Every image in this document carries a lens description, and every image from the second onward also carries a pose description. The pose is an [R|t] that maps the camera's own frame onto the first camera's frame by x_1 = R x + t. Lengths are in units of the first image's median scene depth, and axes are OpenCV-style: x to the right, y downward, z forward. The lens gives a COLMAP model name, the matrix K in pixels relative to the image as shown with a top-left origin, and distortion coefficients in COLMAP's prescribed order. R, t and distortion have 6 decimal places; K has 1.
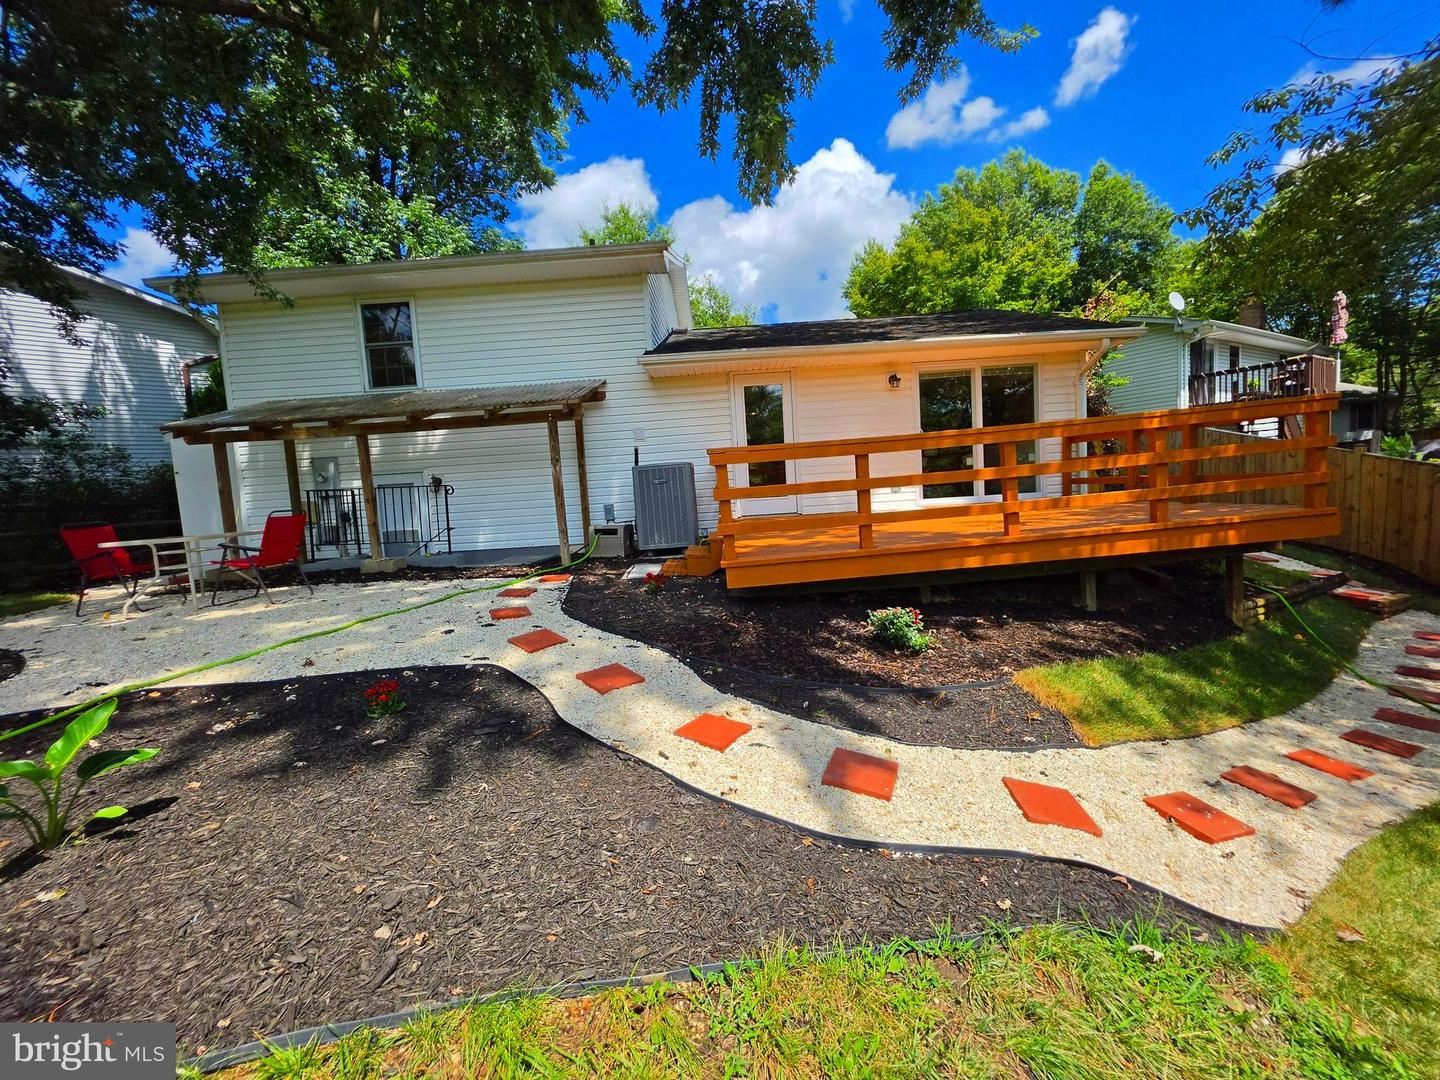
lens RADIAL K [[559.7, 0, 722.6], [0, 559.7, 524.2], [0, 0, 1]] dist [-0.006297, 0.001282]
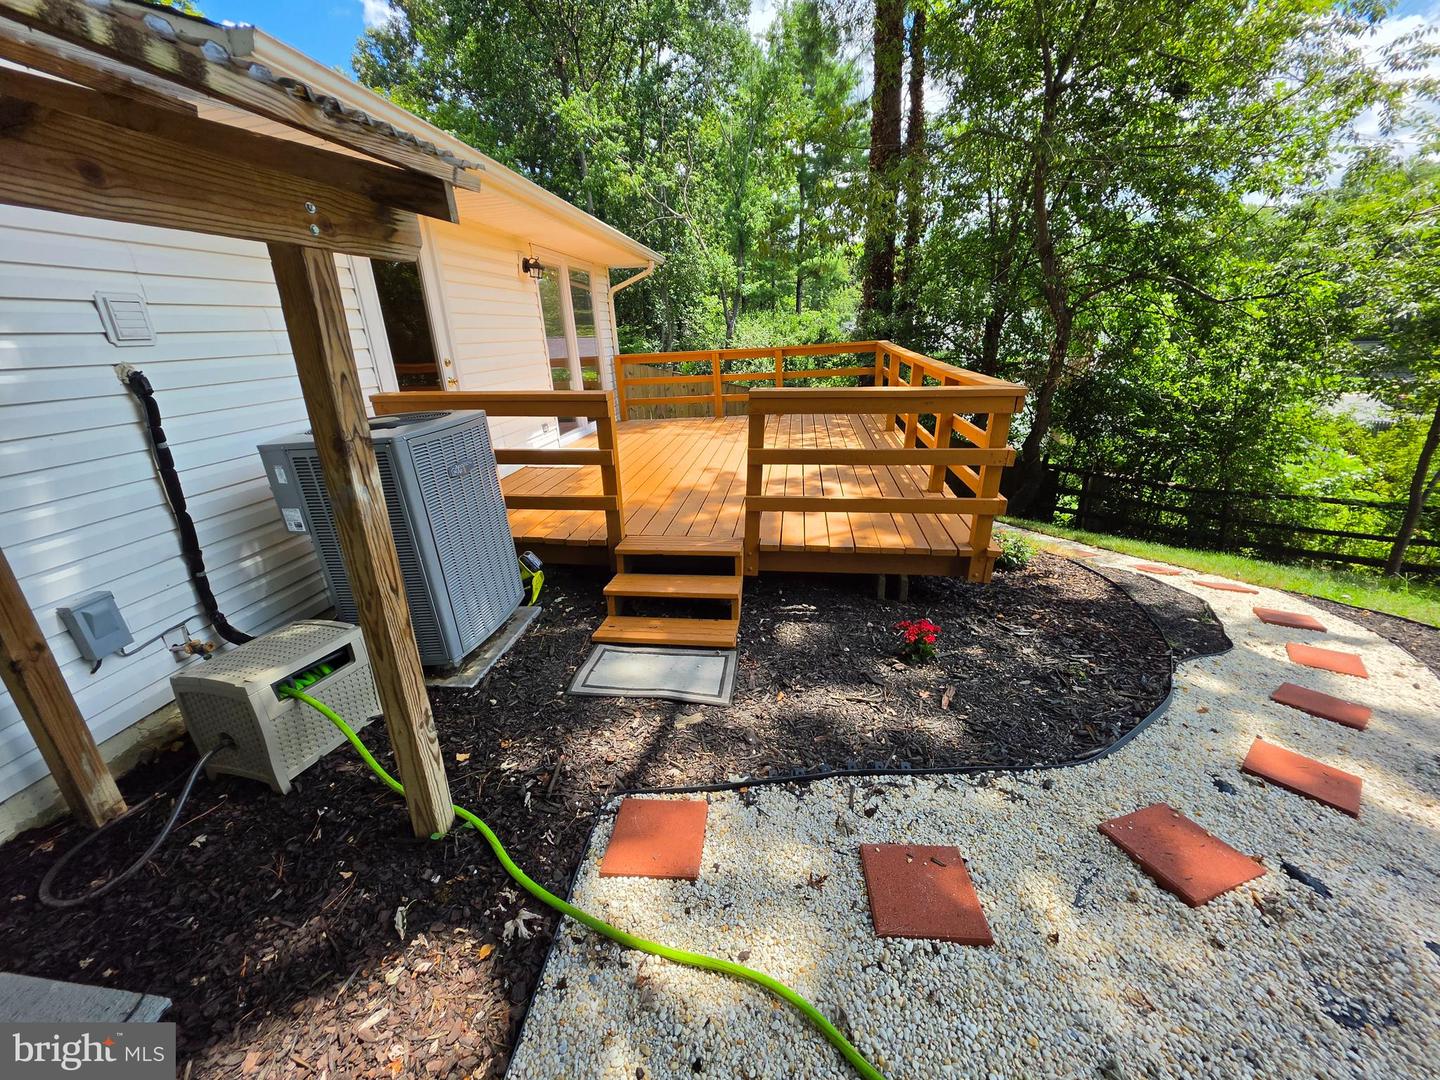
lens RADIAL K [[559.7, 0, 722.6], [0, 559.7, 524.2], [0, 0, 1]] dist [-0.006297, 0.001282]
pose [[0.141409, -0.266147, 0.953504, -0.536807], [0.109355, 0.961487, 0.252158, -0.137689], [-0.983893, 0.068613, 0.165068, 0.915777]]
